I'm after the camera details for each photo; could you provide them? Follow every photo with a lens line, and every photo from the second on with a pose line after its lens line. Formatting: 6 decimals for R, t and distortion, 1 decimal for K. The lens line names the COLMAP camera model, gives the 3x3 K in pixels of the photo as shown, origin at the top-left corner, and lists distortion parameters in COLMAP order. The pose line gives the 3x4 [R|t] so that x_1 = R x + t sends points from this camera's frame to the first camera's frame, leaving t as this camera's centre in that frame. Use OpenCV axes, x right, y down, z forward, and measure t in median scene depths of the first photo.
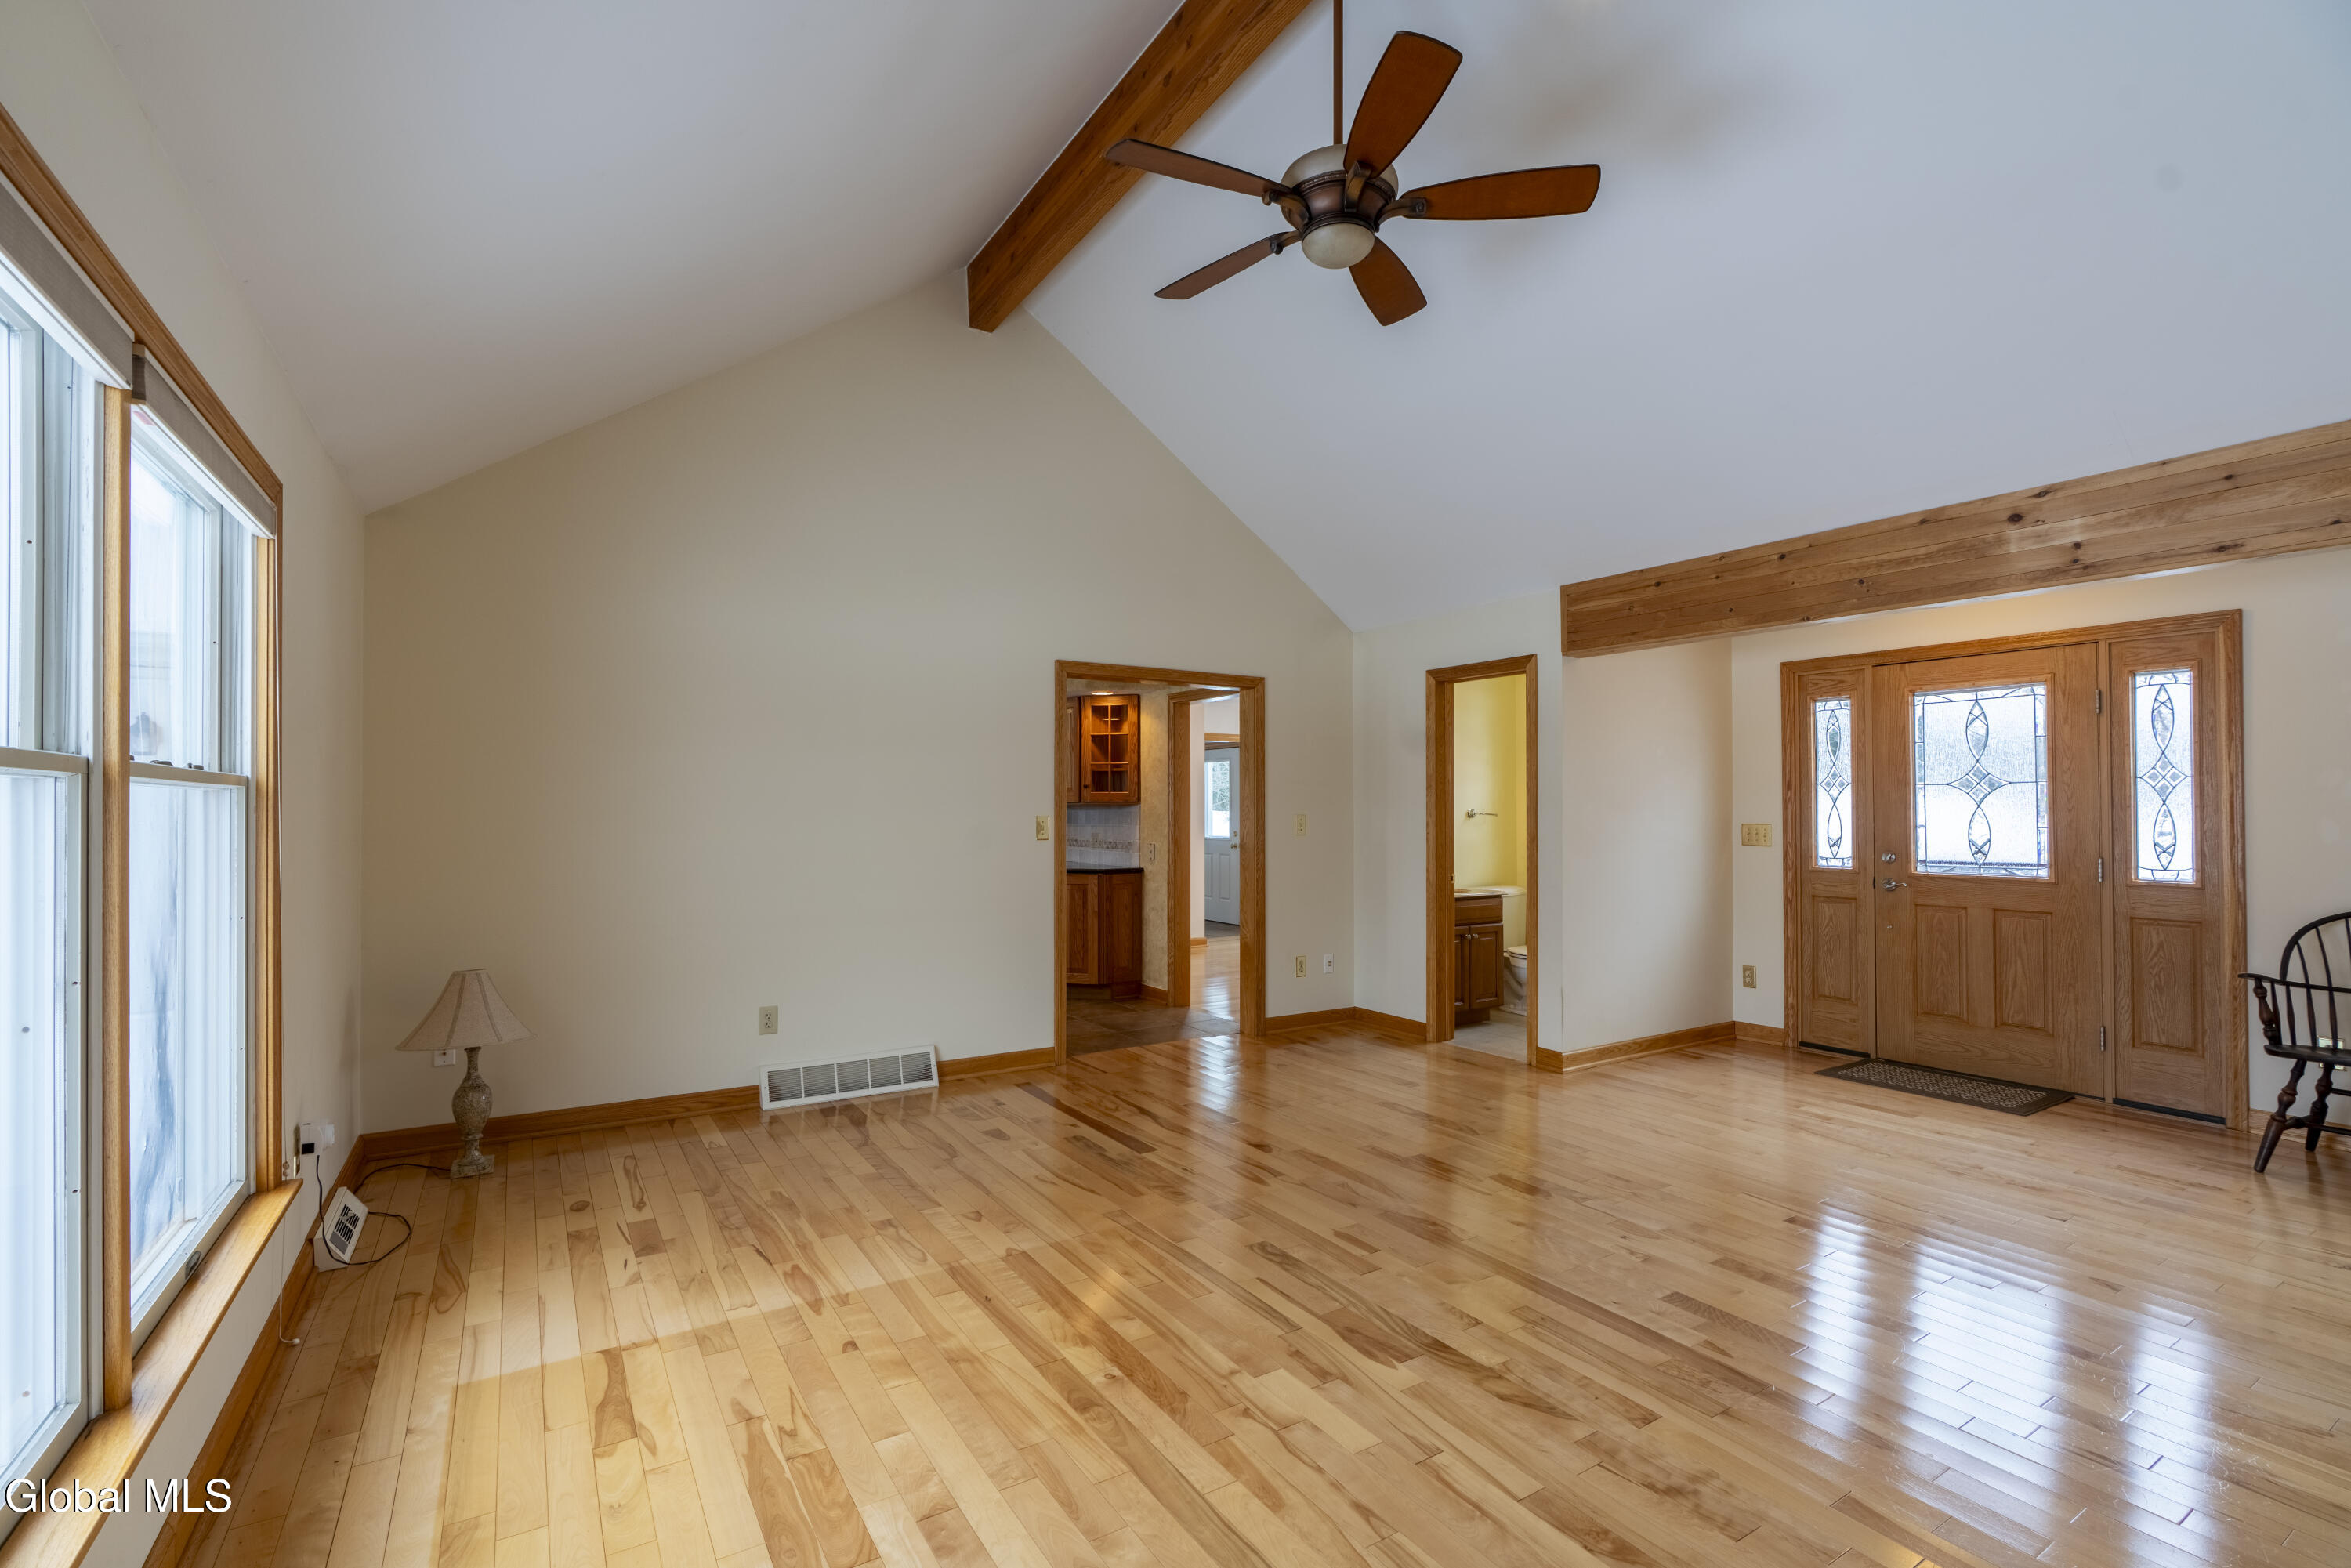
lens RADIAL K [[1048.8, 0, 1150.6], [0, 1048.8, 796.7], [0, 0, 1]] dist [-0.004735, -0.000299]
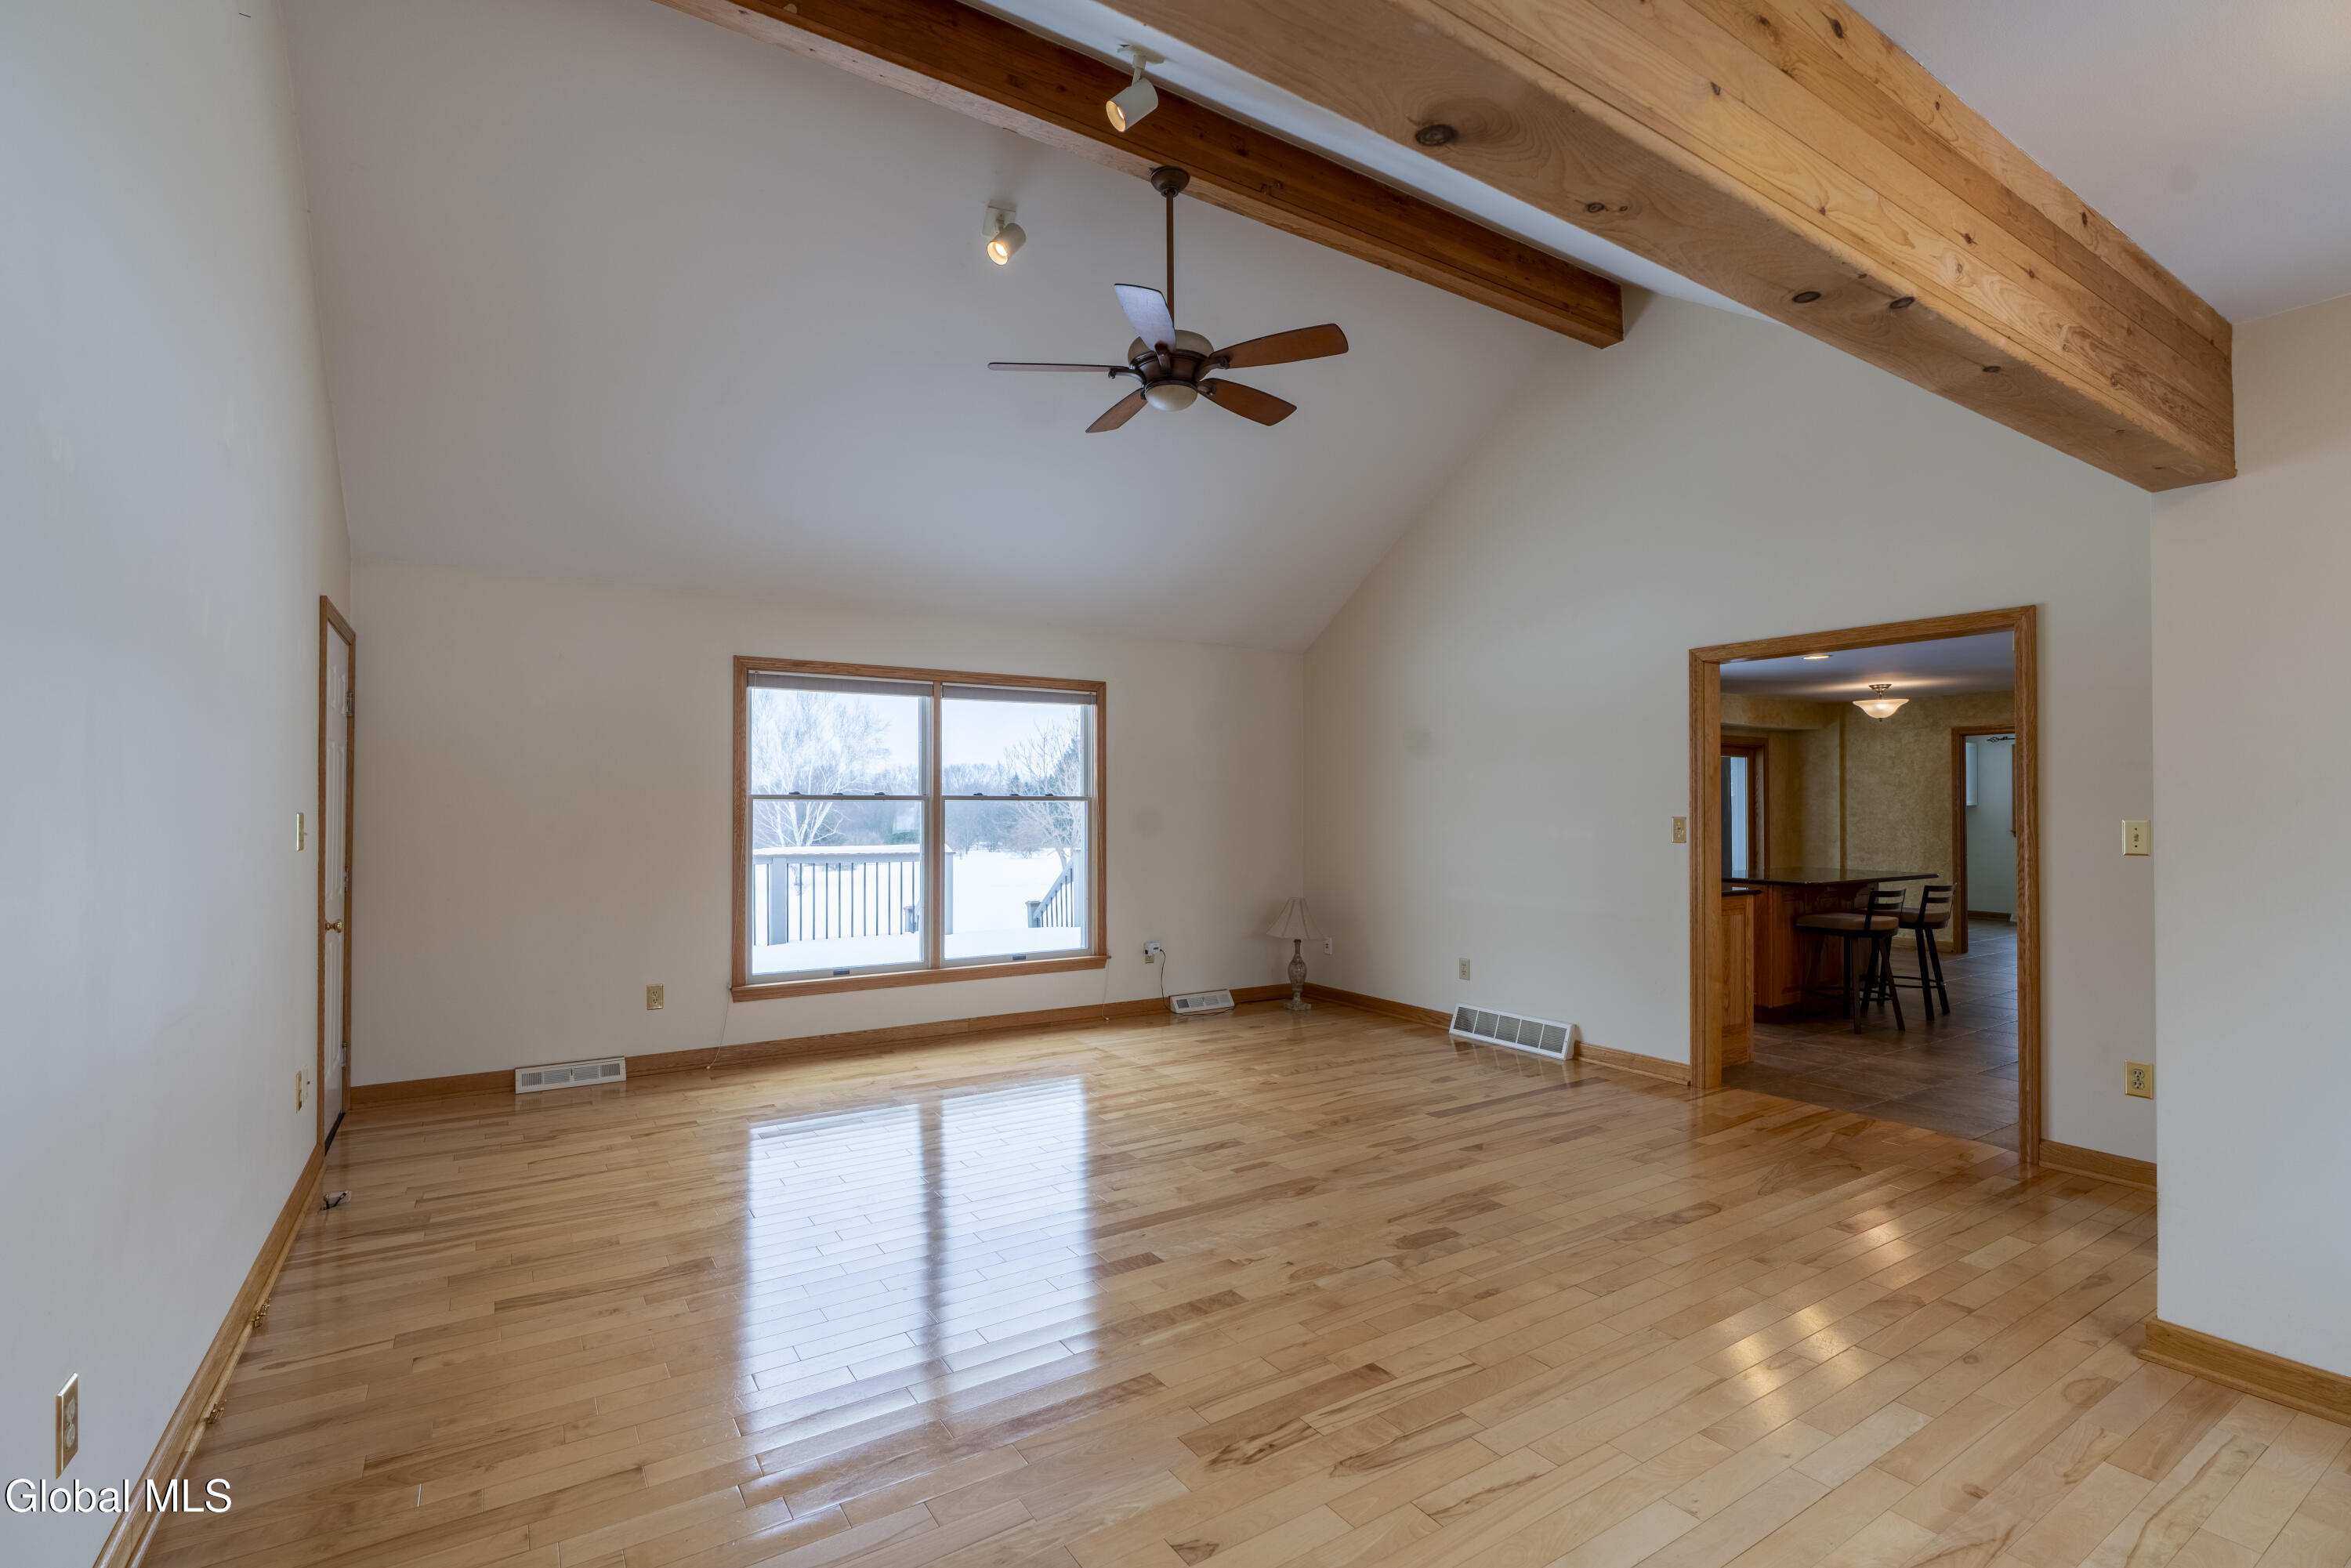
lens RADIAL K [[1048.8, 0, 1150.6], [0, 1048.8, 796.7], [0, 0, 1]] dist [-0.004735, -0.000299]
pose [[0.012784, -0.012448, -0.999841, 1.168183], [0.011512, 0.999858, -0.012301, 0.010108], [0.999852, -0.011352, 0.012925, 0.725164]]
